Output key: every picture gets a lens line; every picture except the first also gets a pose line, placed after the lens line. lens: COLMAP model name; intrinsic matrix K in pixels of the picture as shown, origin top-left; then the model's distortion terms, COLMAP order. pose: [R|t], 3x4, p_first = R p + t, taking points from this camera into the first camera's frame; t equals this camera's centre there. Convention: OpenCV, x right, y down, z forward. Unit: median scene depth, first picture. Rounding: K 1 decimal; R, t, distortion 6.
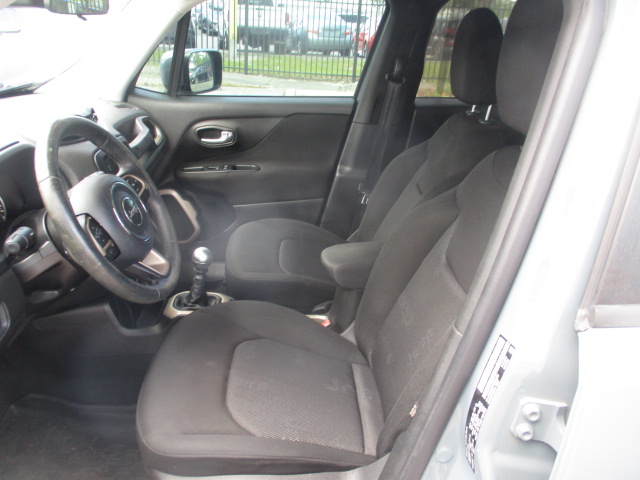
lens RADIAL K [[533.1, 0, 321.1], [0, 533.1, 240.6], [0, 0, 1]] dist [-0.033515, 0.007791]
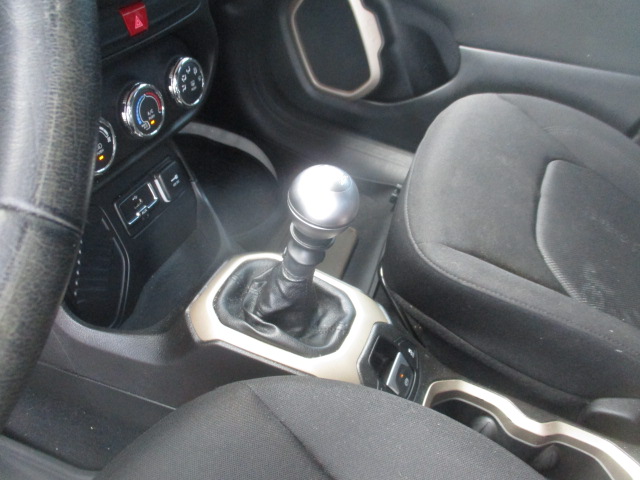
lens RADIAL K [[533.1, 0, 319.6], [0, 533.1, 237.4], [0, 0, 1]] dist [-0.033515, 0.007791]
pose [[0.901646, 0.341378, -0.265510, -0.134664], [-0.252120, 0.913729, 0.318646, -0.040129], [0.351383, -0.220365, 0.909928, 0.692919]]
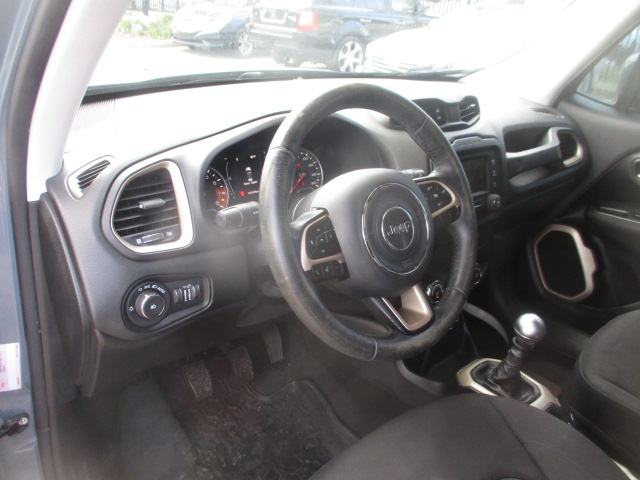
lens RADIAL K [[533.1, 0, 316.1], [0, 533.1, 236.5], [0, 0, 1]] dist [-0.033515, 0.007791]
pose [[0.616567, 0.312983, -0.722417, 0.060079], [-0.342744, 0.932777, 0.111596, -0.057956], [0.708782, 0.178797, 0.682393, 0.299031]]
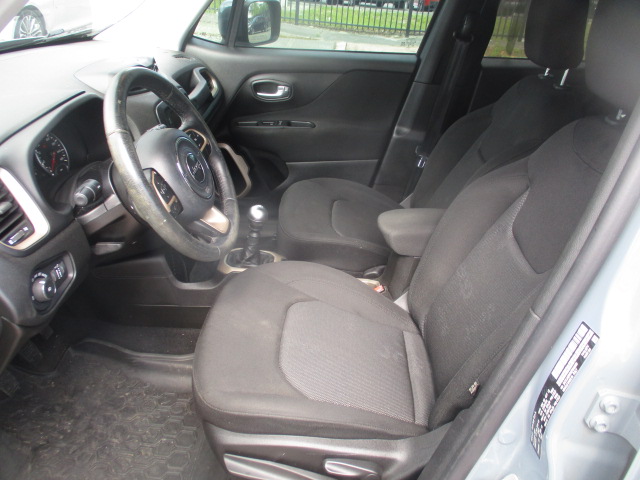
lens RADIAL K [[533.1, 0, 321.0], [0, 533.1, 244.4], [0, 0, 1]] dist [-0.033515, 0.007791]
pose [[0.995770, 0.058206, -0.071093, -0.029874], [-0.051783, 0.994679, 0.089066, -0.008679], [0.075899, -0.085008, 0.993485, 0.016619]]
